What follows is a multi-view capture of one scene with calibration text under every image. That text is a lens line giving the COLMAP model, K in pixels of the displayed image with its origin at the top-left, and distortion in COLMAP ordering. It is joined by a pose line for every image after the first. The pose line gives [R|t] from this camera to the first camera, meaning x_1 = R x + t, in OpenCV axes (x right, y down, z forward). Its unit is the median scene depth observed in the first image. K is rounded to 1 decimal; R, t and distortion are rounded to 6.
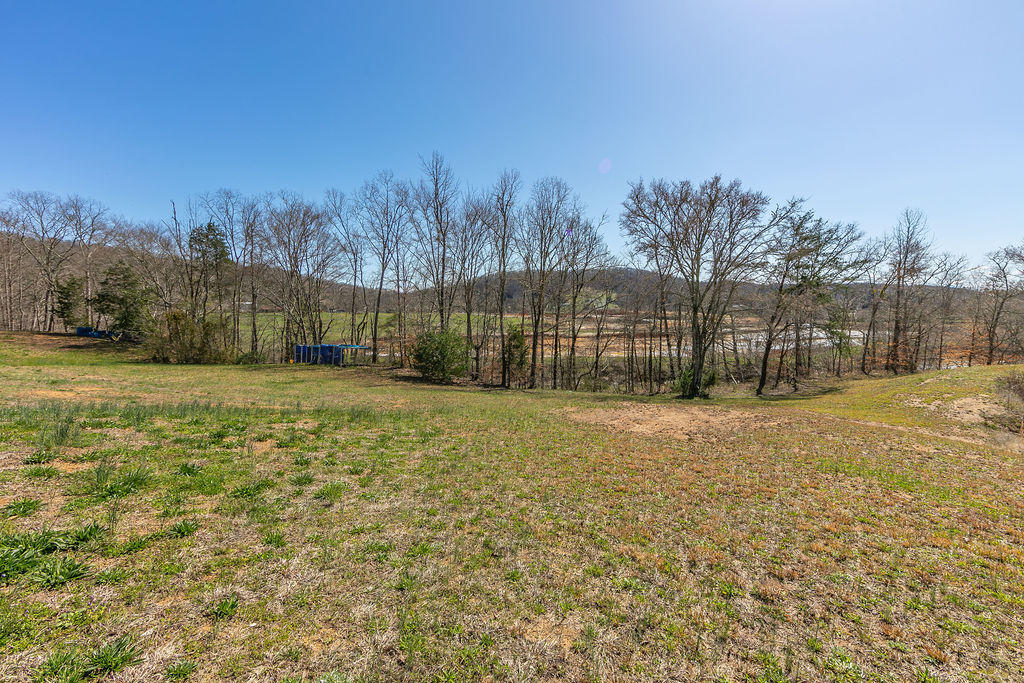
lens RADIAL K [[403.2, 0, 504.8], [0, 403.2, 341.3], [0, 0, 1]] dist [0.002047, -0.000002]
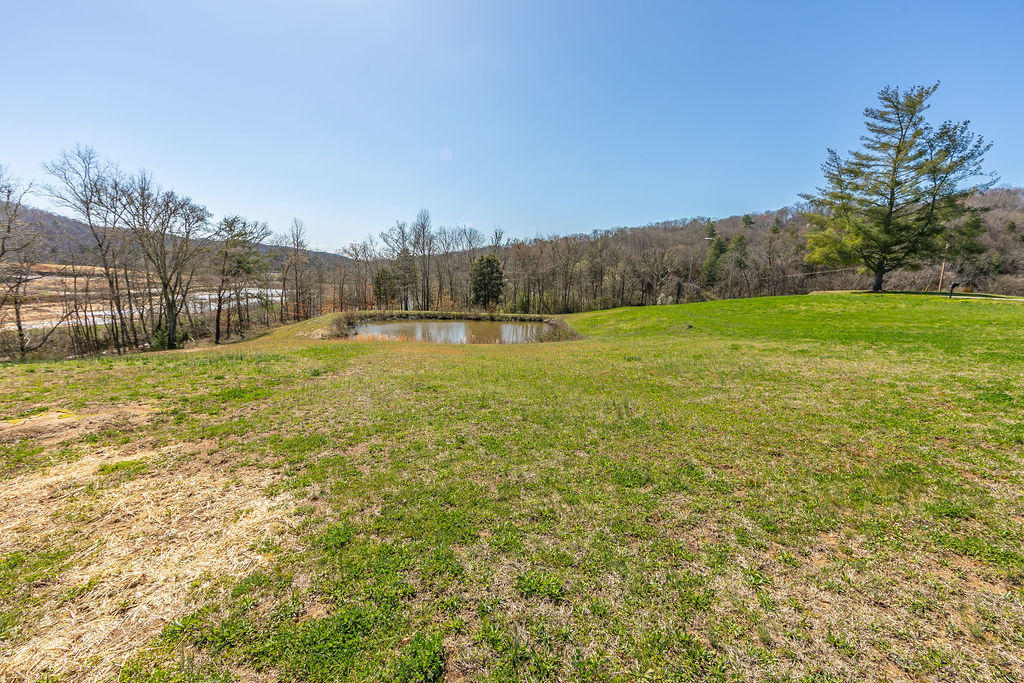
lens RADIAL K [[403.2, 0, 510.1], [0, 403.2, 343.0], [0, 0, 1]] dist [0.002047, -0.000002]
pose [[0.340284, -0.136201, 0.930407, -0.314764], [0.032389, 0.990565, 0.133161, -0.024922], [-0.939765, -0.015177, 0.341485, -0.413046]]
